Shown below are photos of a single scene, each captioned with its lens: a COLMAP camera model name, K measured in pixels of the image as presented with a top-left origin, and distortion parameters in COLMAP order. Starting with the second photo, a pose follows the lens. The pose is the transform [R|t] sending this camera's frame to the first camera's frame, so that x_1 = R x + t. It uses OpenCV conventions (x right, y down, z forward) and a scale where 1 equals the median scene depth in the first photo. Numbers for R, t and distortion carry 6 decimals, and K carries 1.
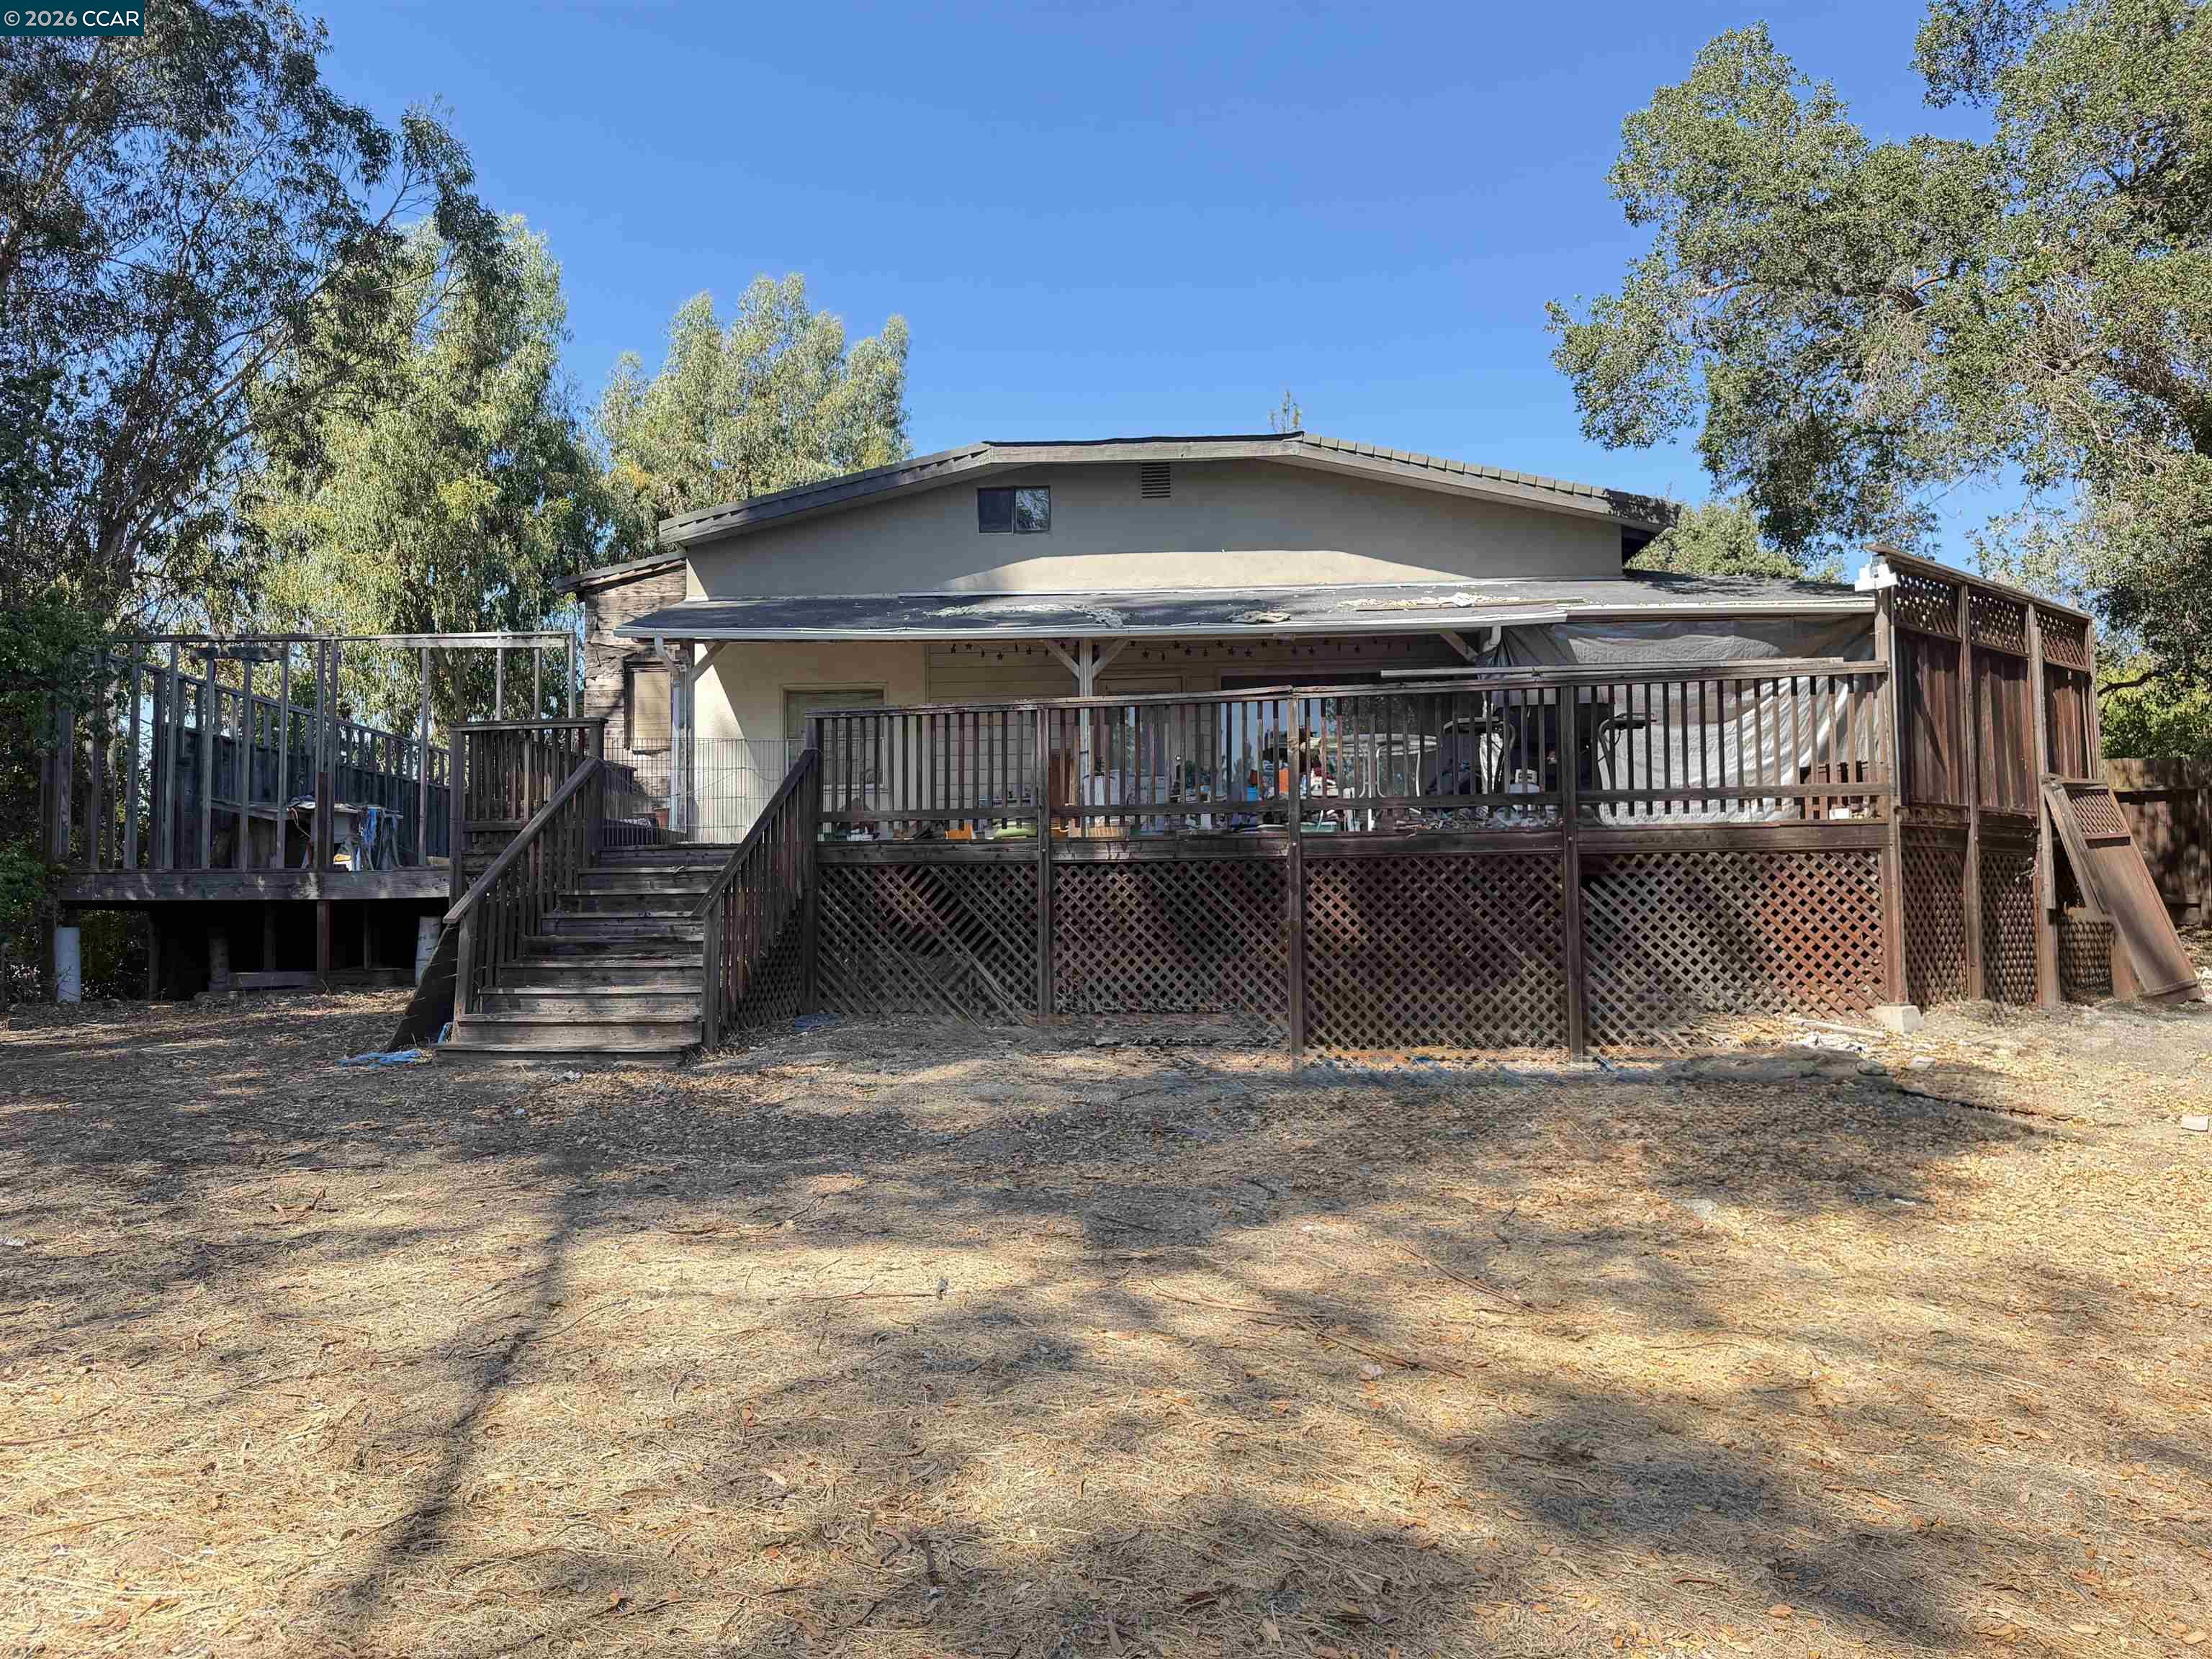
lens RADIAL K [[1580.8, 0, 1092.9], [0, 1580.8, 853.1], [0, 0, 1]] dist [0.035744, -0.042445]
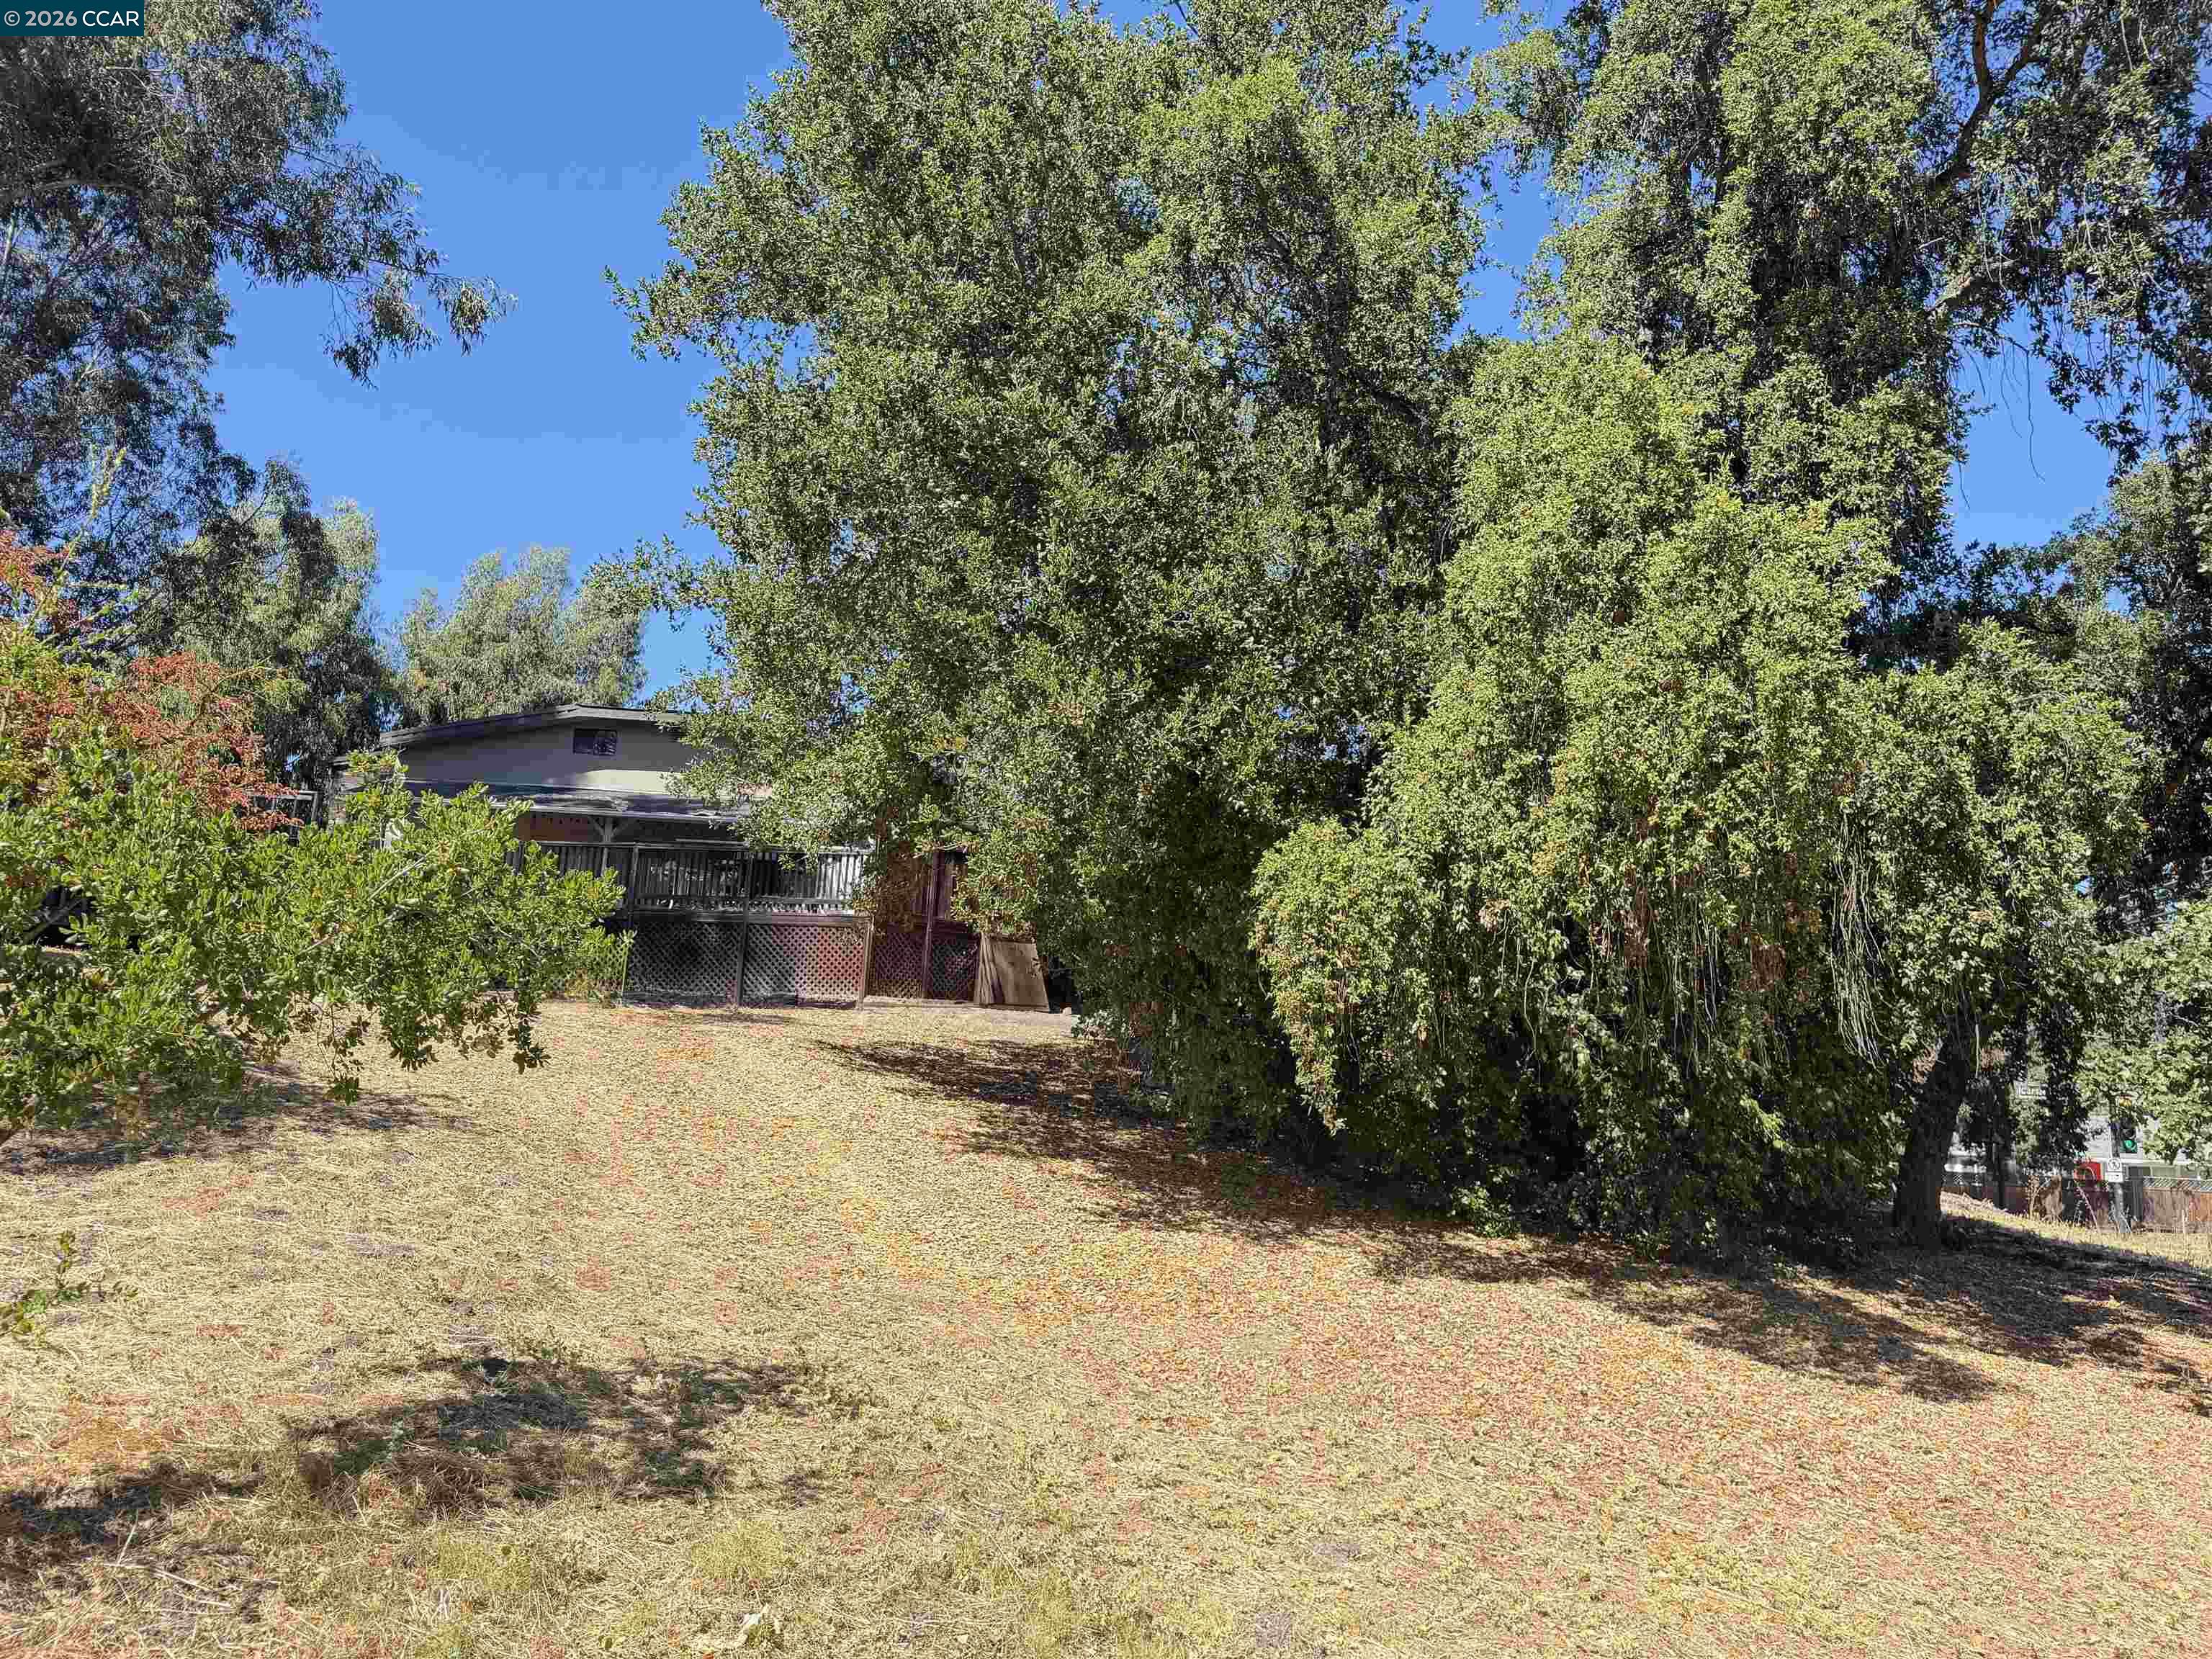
lens RADIAL K [[1551.5, 0, 1093.3], [0, 1551.5, 843.1], [0, 0, 1]] dist [0.088911, -0.133088]
pose [[0.992198, 0.073575, 0.100642, 0.453681], [-0.060081, 0.989548, -0.131094, 0.122253], [-0.109236, 0.124025, 0.986248, -1.054889]]
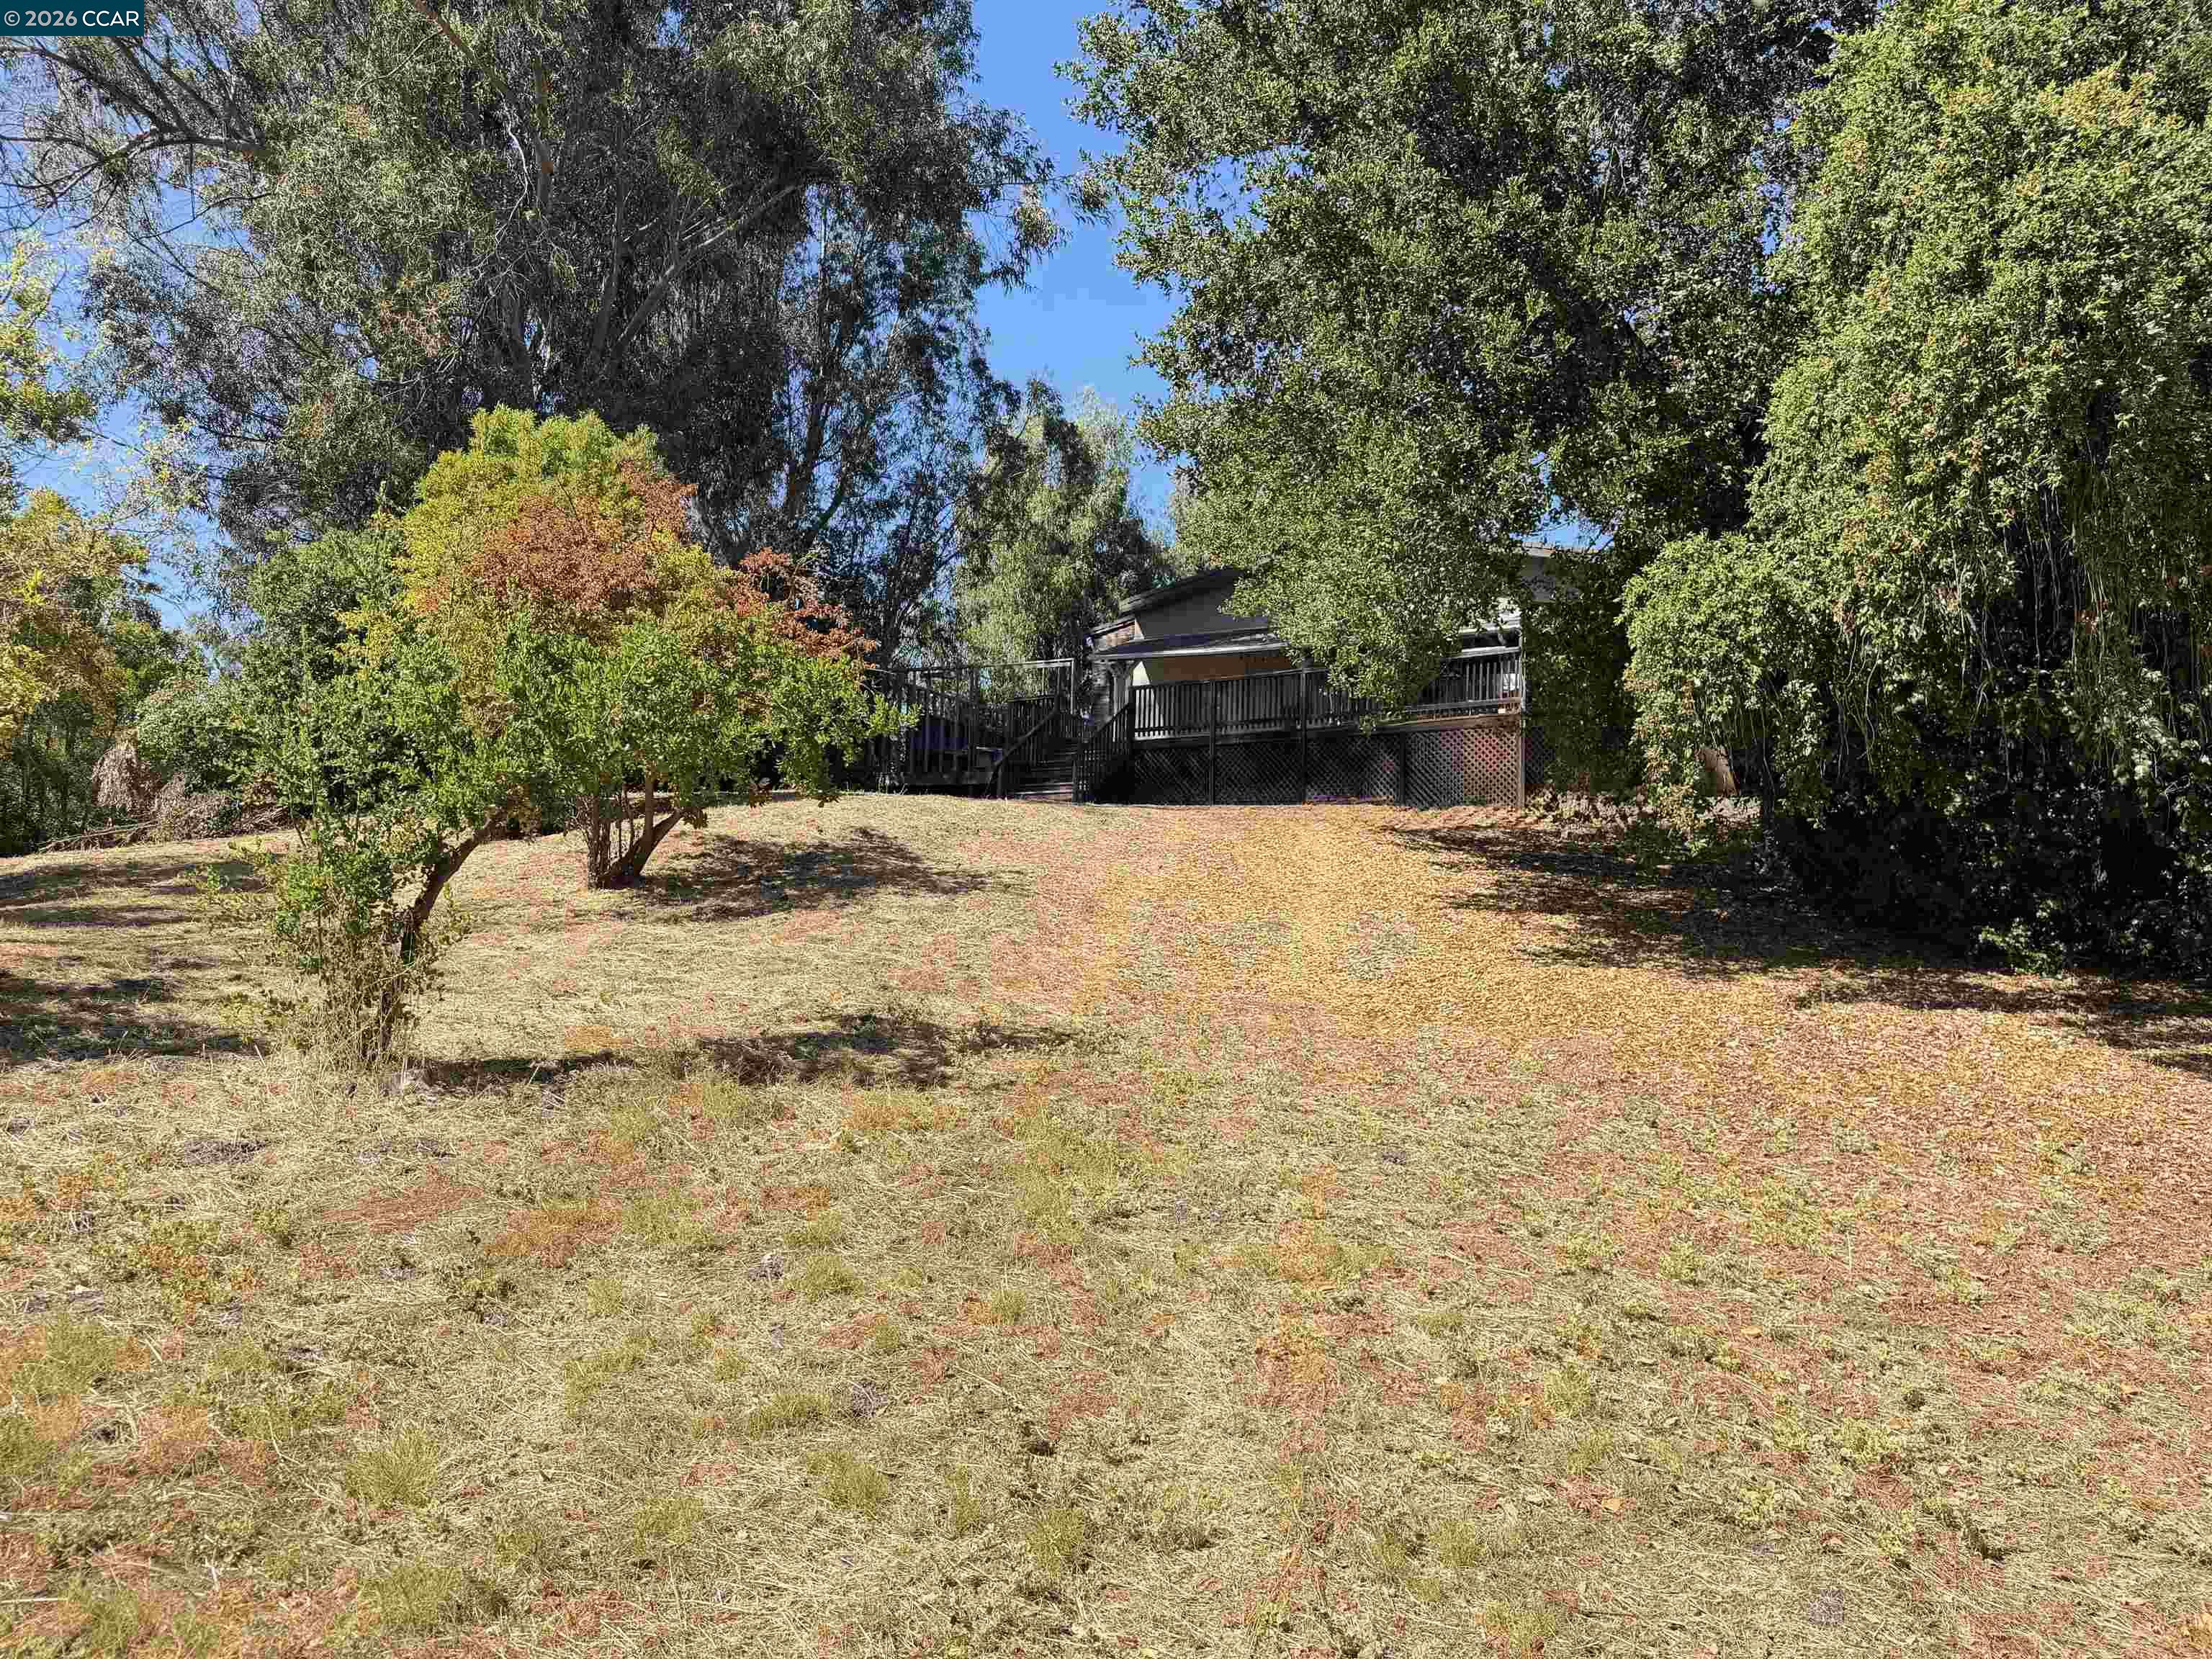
lens RADIAL K [[1552.7, 0, 1091.4], [0, 1552.7, 819.6], [0, 0, 1]] dist [0.087617, -0.131581]
pose [[0.914112, -0.001066, -0.405460, 0.664856], [-0.008855, 0.999706, -0.022591, 0.154295], [0.405365, 0.024241, 0.913833, -1.105835]]
